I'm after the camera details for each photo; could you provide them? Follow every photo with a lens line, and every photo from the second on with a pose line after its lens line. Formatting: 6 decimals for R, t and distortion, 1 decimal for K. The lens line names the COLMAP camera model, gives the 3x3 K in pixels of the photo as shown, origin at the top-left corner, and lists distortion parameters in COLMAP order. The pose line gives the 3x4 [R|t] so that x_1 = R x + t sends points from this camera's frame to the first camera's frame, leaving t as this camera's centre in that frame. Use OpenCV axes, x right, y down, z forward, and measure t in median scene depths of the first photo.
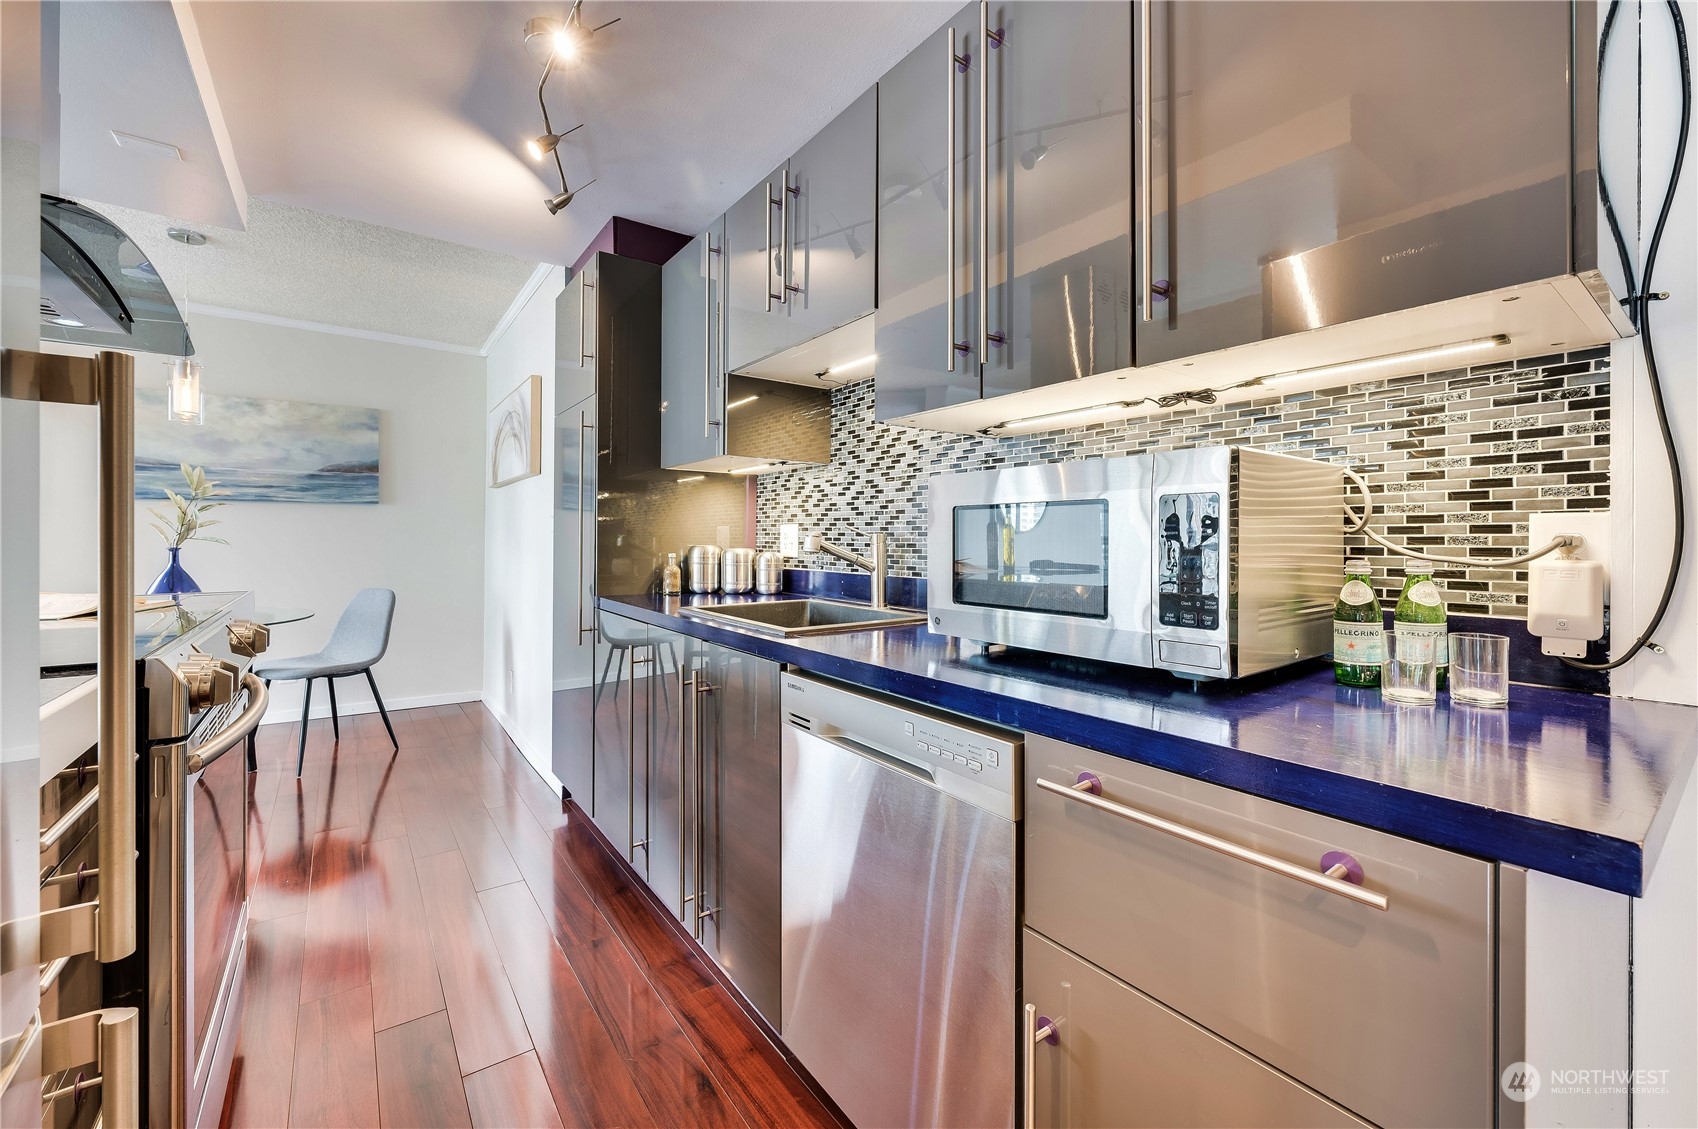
lens RADIAL K [[682.4, 0, 851.9], [0, 682.4, 541.2], [0, 0, 1]] dist [-0.000631, -0.000393]
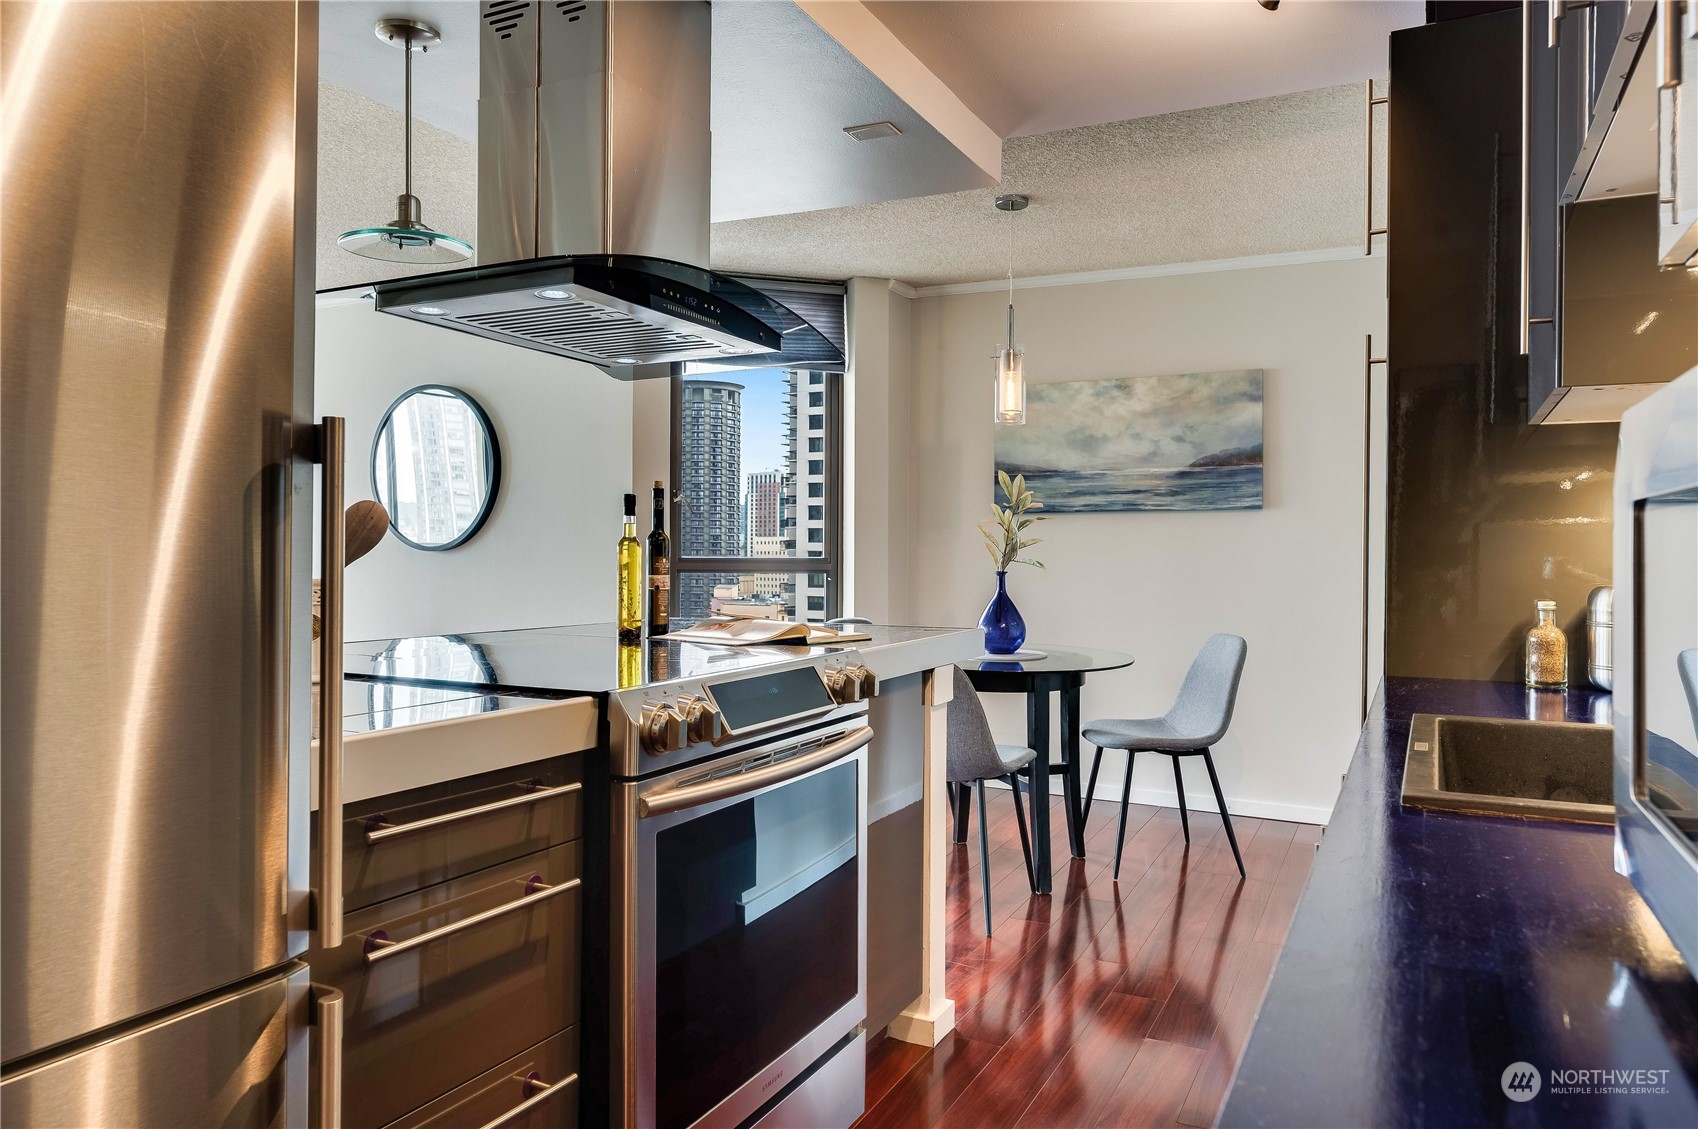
lens RADIAL K [[1154.0, 0, 849.6], [0, 1154.0, 556.8], [0, 0, 1]] dist [-0.005209, -0.000489]
pose [[0.453126, 0.004268, -0.891436, 0.231518], [-0.005399, 0.999983, 0.002044, -0.012651], [0.891430, 0.003887, 0.453141, 0.200471]]
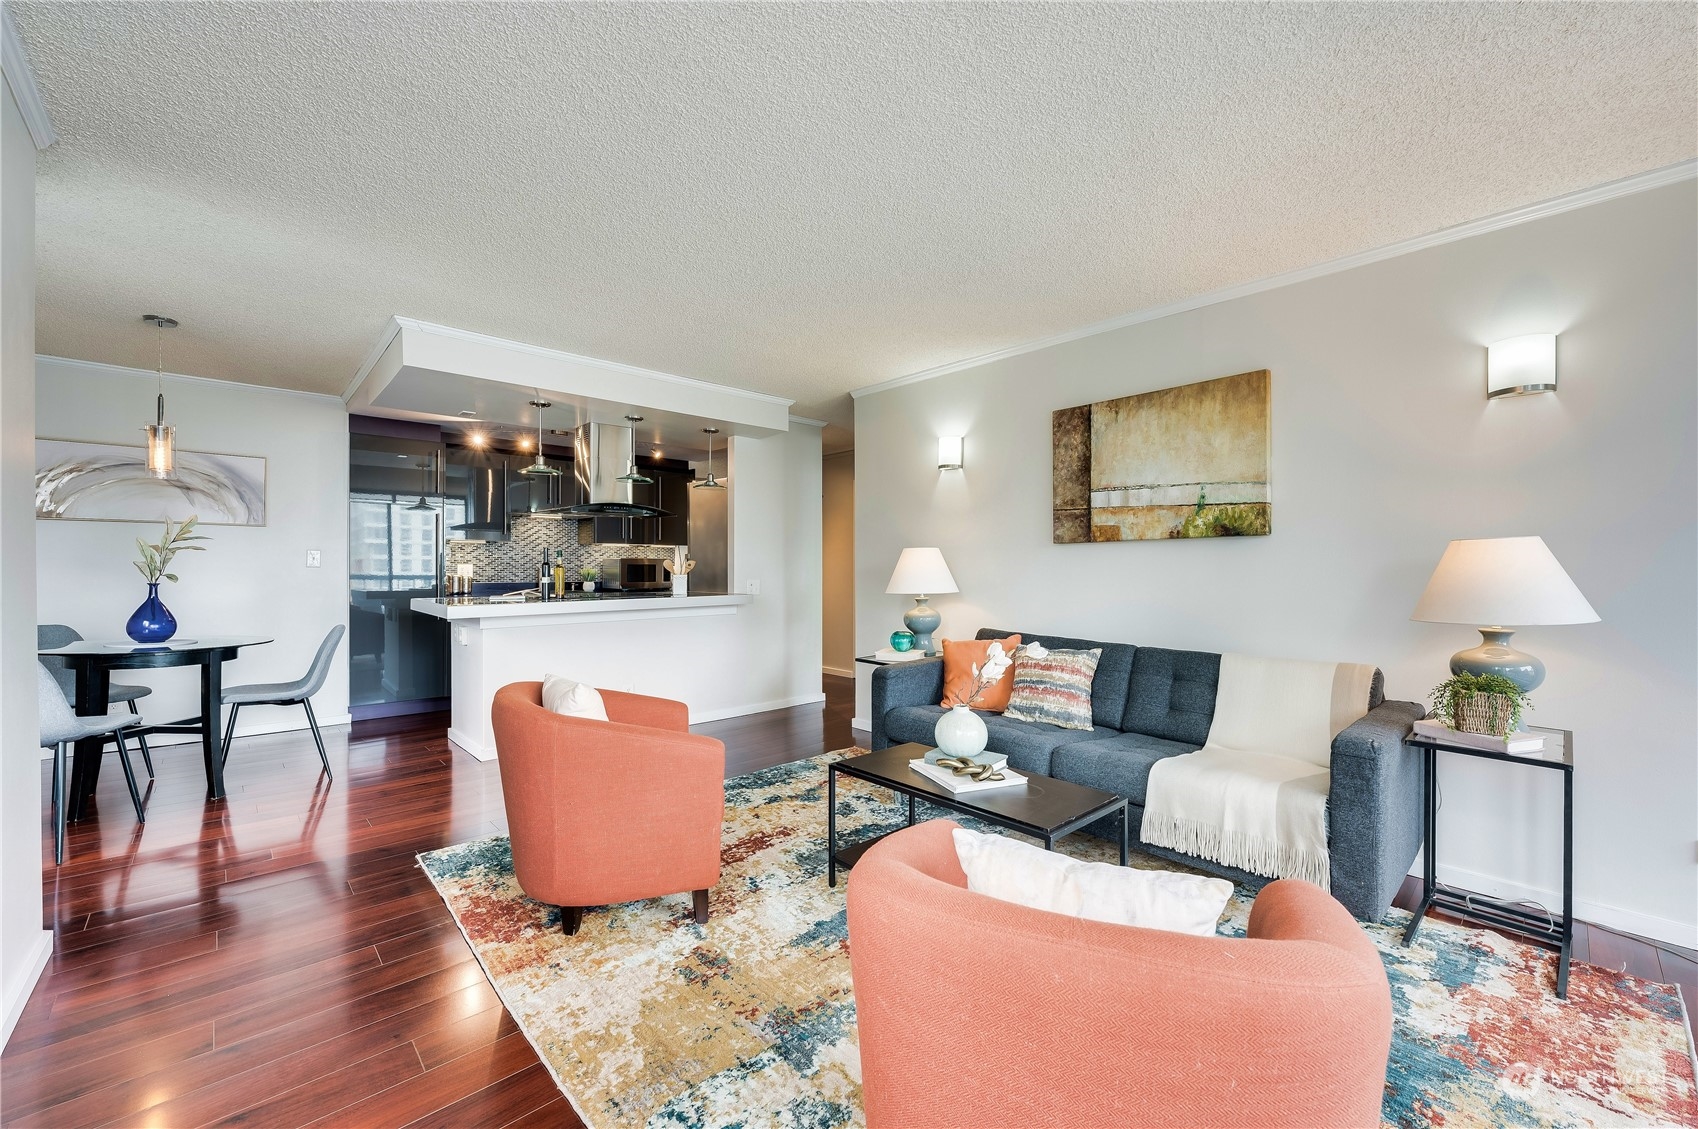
lens RADIAL K [[672.3, 0, 849.8], [0, 672.3, 568.6], [0, 0, 1]] dist [-0.000016, 0.000164]
pose [[-0.113792, -0.007753, 0.993474, -2.565734], [-0.001444, 0.999970, 0.007639, -0.030217], [-0.993504, -0.000565, -0.113799, -0.066539]]
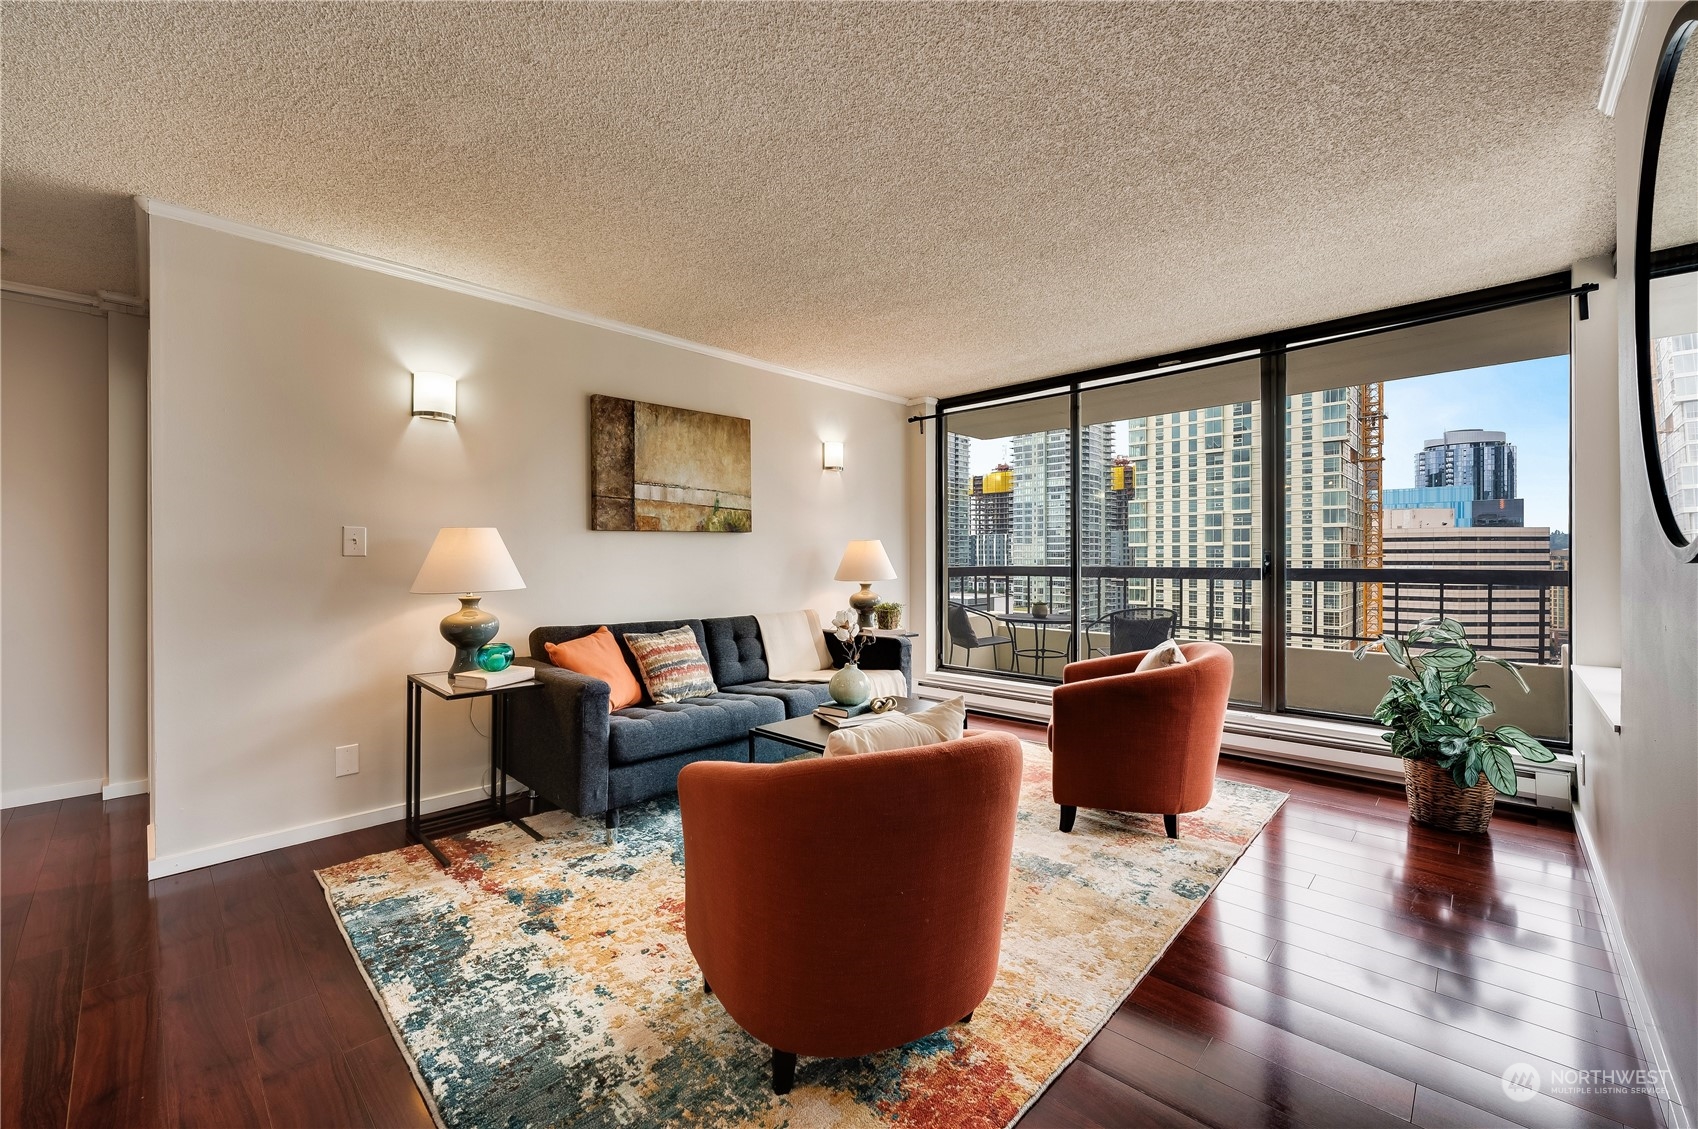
lens RADIAL K [[678.9, 0, 852.7], [0, 678.9, 556.6], [0, 0, 1]] dist [-0.001530, -0.000098]
pose [[-0.985155, -0.000335, -0.171667, -1.500298], [-0.000120, 0.999999, -0.001263, -0.017001], [0.171667, -0.001224, -0.985154, 0.795308]]
